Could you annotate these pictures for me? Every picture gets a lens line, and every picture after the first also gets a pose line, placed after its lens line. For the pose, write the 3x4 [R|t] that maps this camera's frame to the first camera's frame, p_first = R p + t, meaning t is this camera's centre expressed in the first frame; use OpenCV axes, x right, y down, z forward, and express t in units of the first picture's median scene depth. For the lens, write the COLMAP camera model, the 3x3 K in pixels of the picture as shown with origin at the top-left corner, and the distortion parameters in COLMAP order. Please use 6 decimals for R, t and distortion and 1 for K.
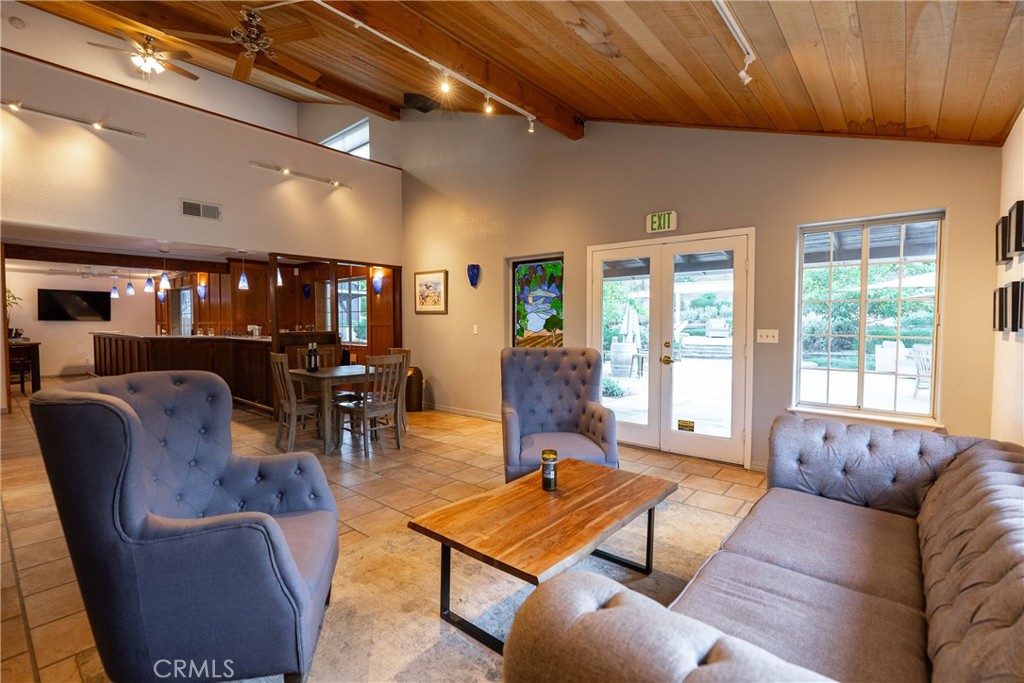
lens RADIAL K [[460.6, 0, 514.3], [0, 460.6, 337.0], [0, 0, 1]] dist [-0.000631, 0.000642]
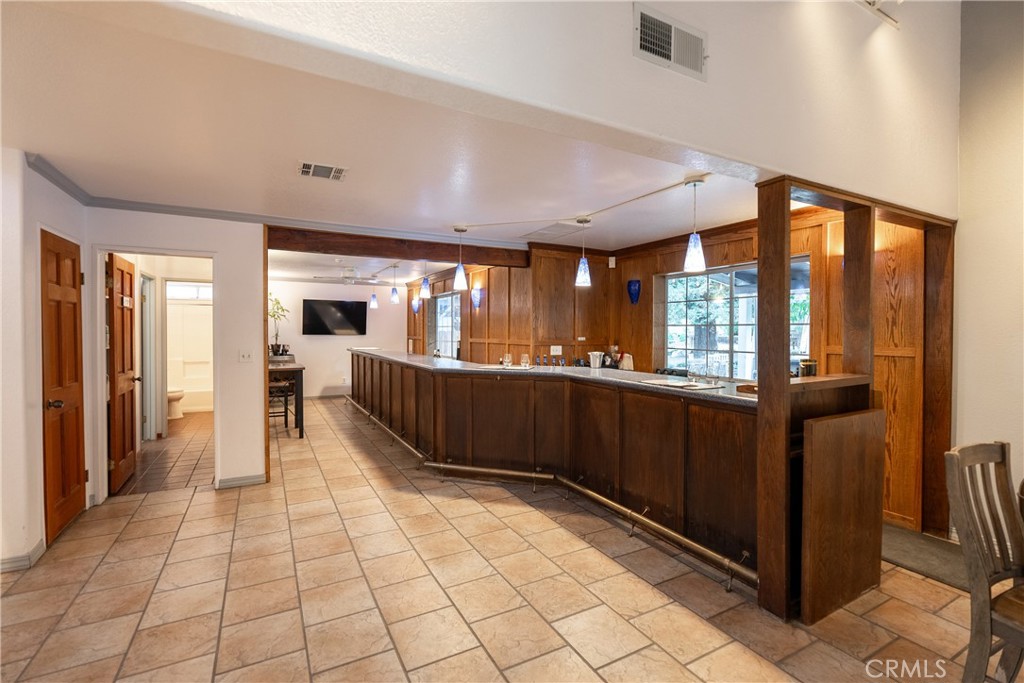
lens RADIAL K [[460.6, 0, 511.2], [0, 460.6, 338.0], [0, 0, 1]] dist [-0.000631, 0.000642]
pose [[0.931662, 0.008087, -0.363237, -0.349093], [-0.015005, 0.999756, -0.016227, -0.022356], [0.363017, 0.020568, 0.931556, 0.331798]]
